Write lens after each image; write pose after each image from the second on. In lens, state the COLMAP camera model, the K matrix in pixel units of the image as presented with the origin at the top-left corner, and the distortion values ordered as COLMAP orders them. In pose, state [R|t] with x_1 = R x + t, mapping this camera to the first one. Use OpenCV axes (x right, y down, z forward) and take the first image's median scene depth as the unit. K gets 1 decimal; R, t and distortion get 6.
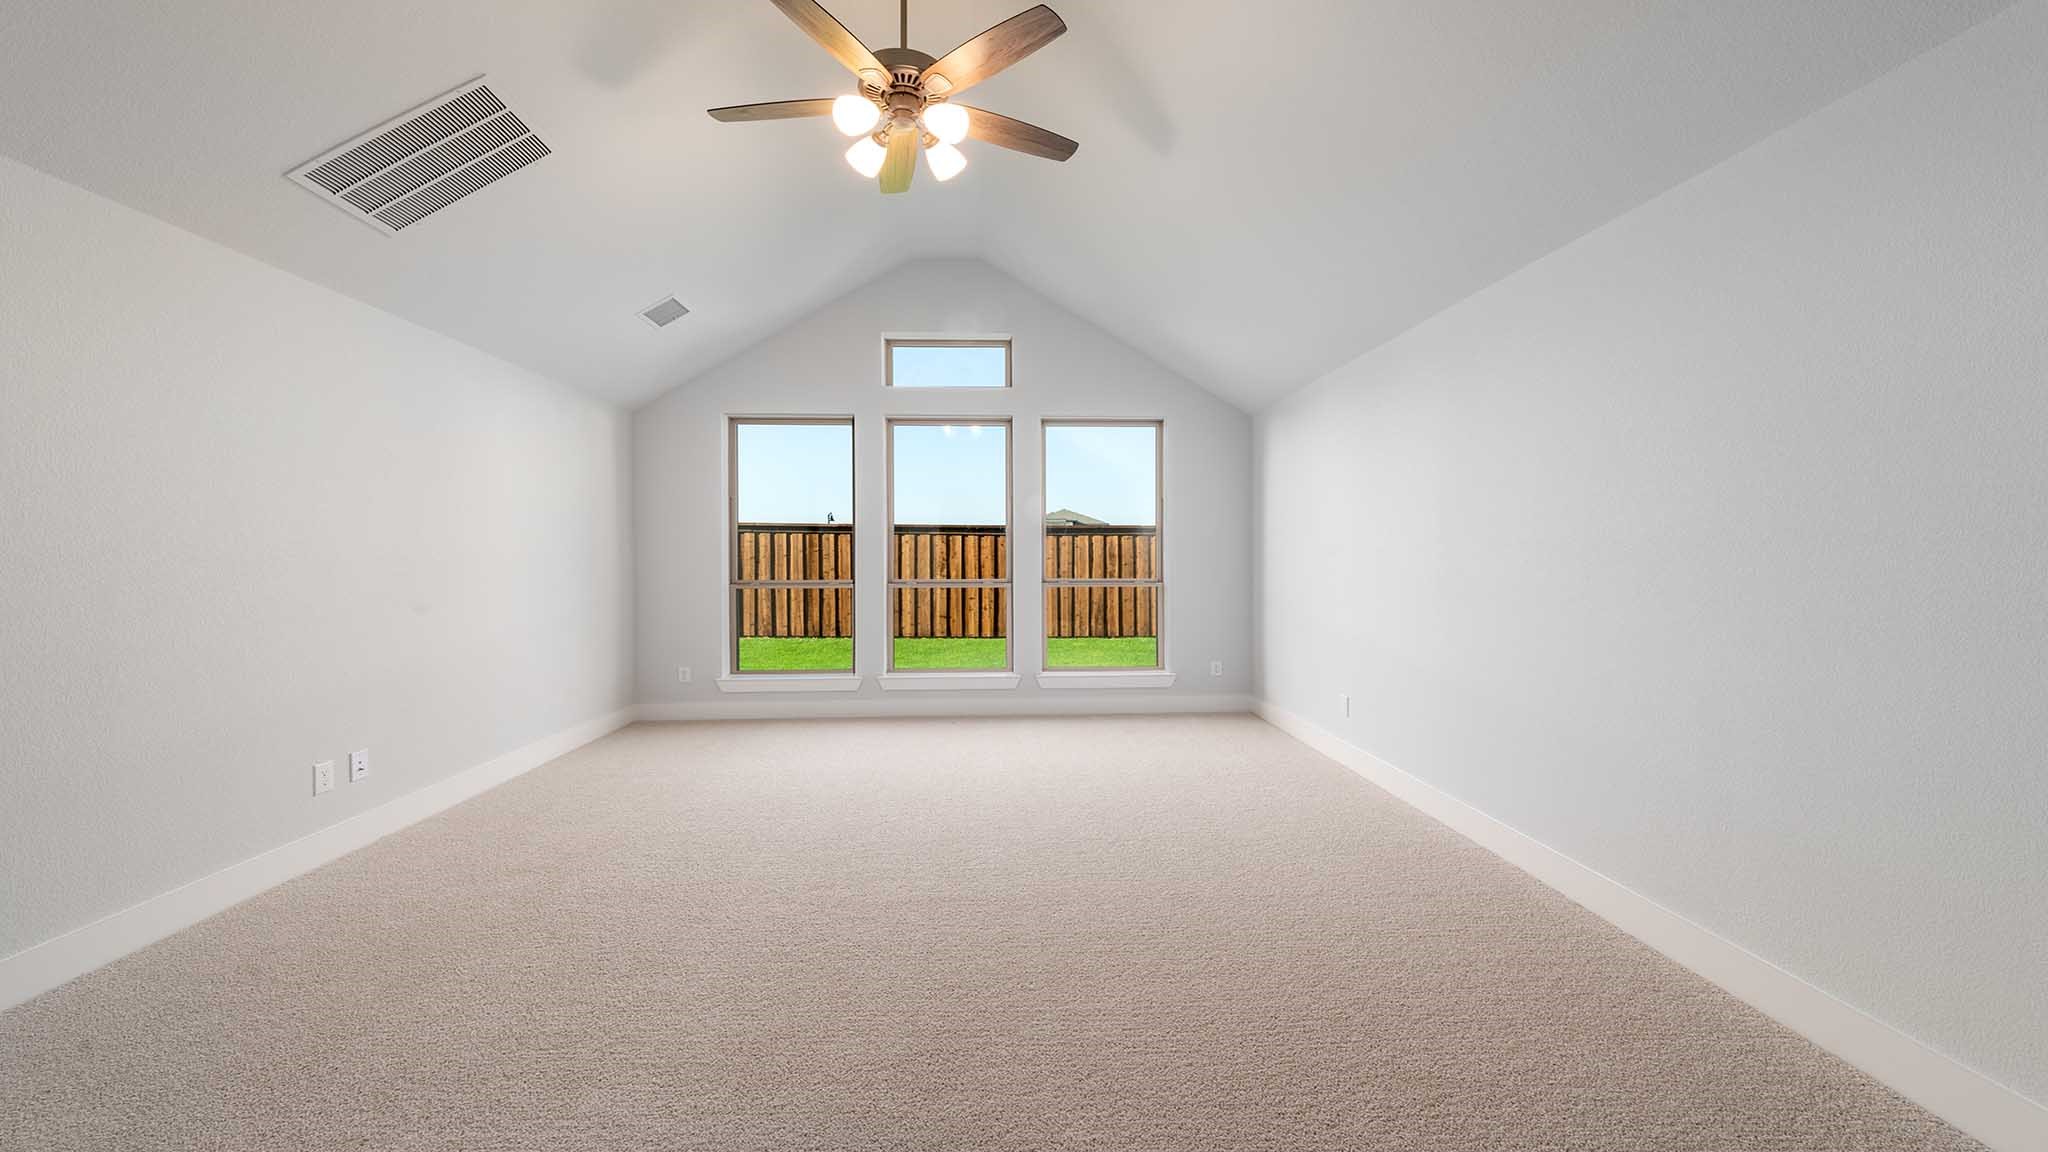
lens RADIAL K [[806.3, 0, 1024.0], [0, 806.3, 576.0], [0, 0, 1]] dist [0.002740, 0.000015]
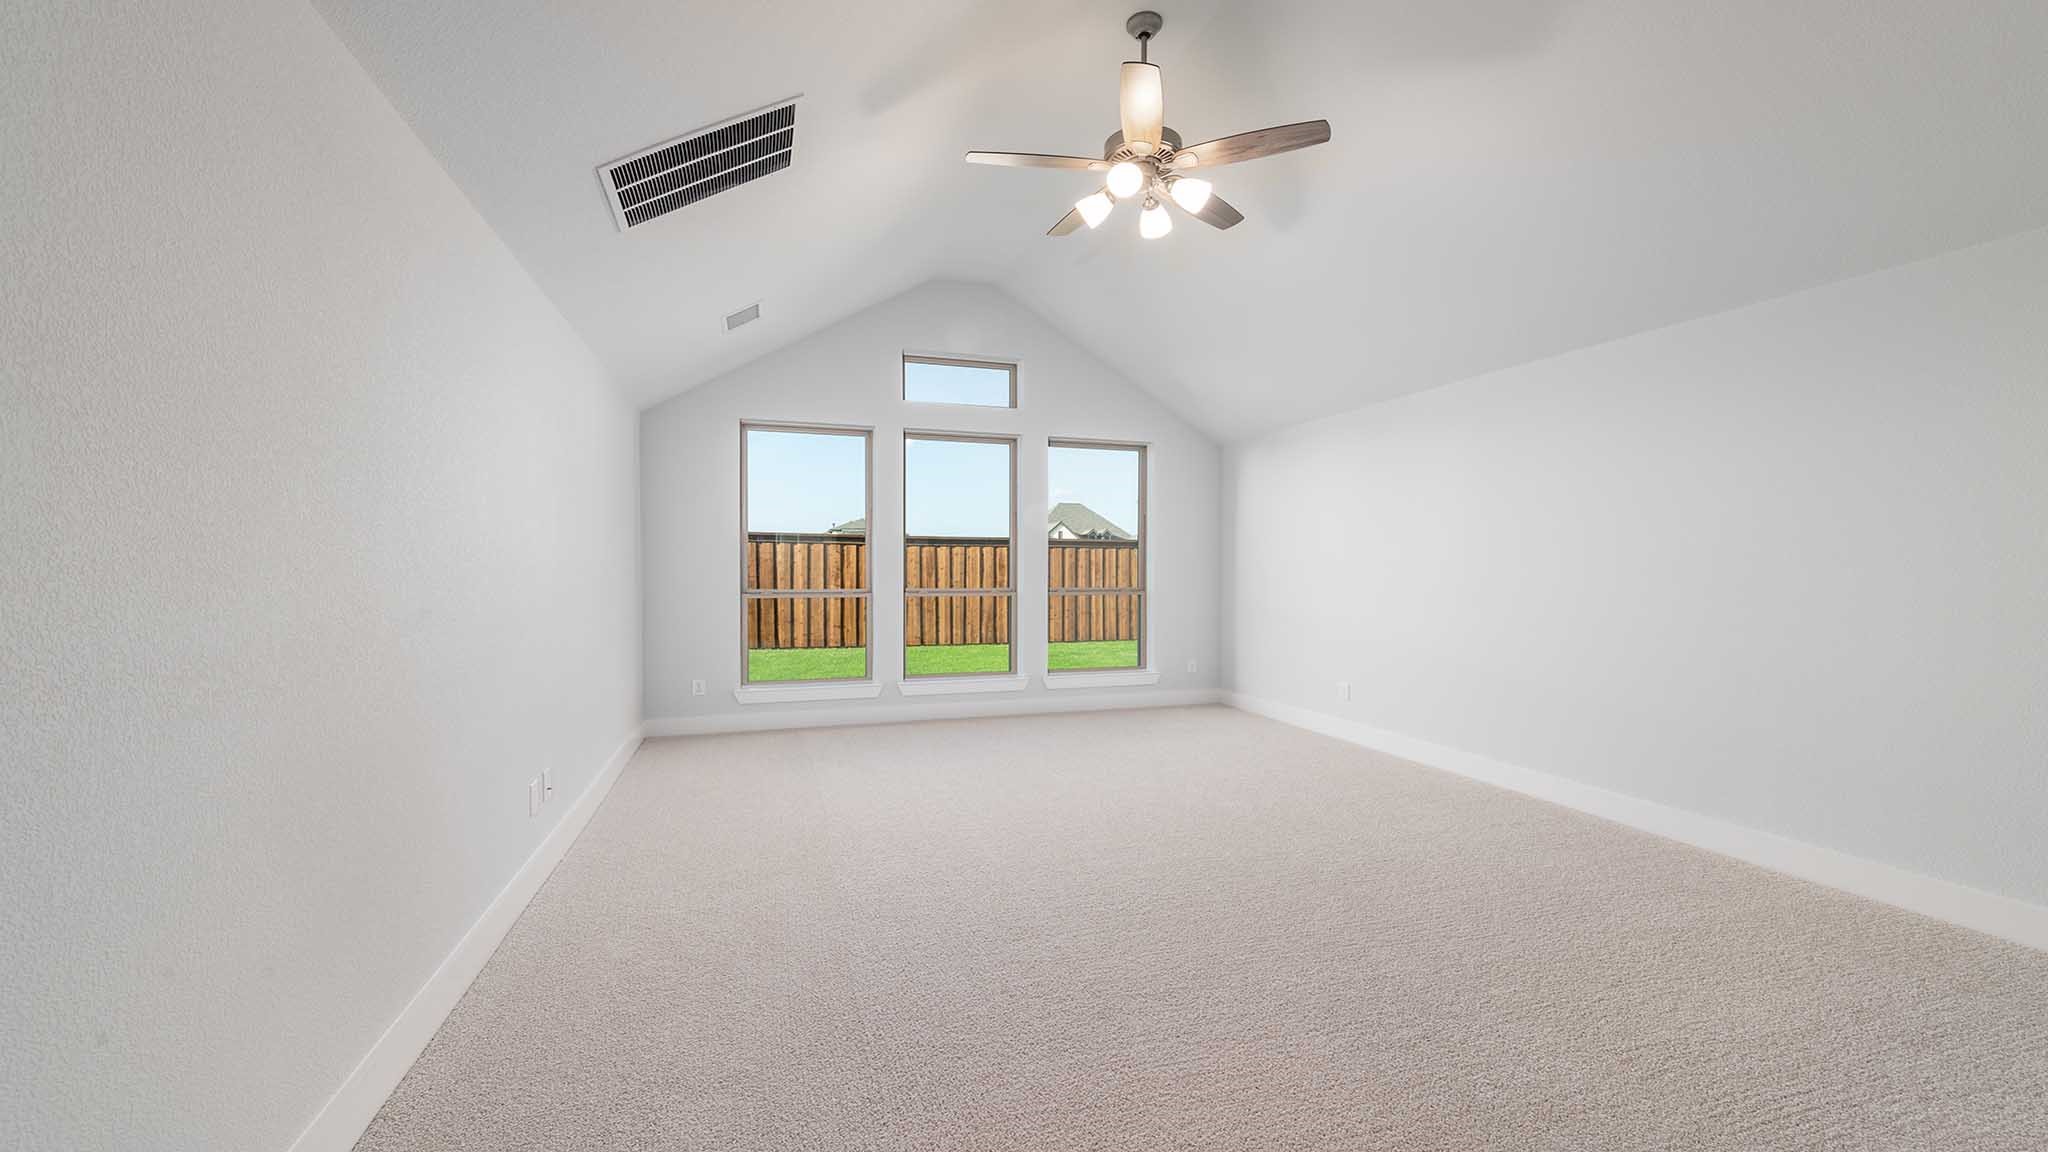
lens RADIAL K [[796.2, 0, 1029.7], [0, 796.2, 586.2], [0, 0, 1]] dist [0.003469, -0.000242]
pose [[0.963761, -0.000207, 0.266767, -0.277221], [0.000155, 1.000000, 0.000217, 0.001100], [-0.266767, -0.000168, 0.963761, -0.022350]]
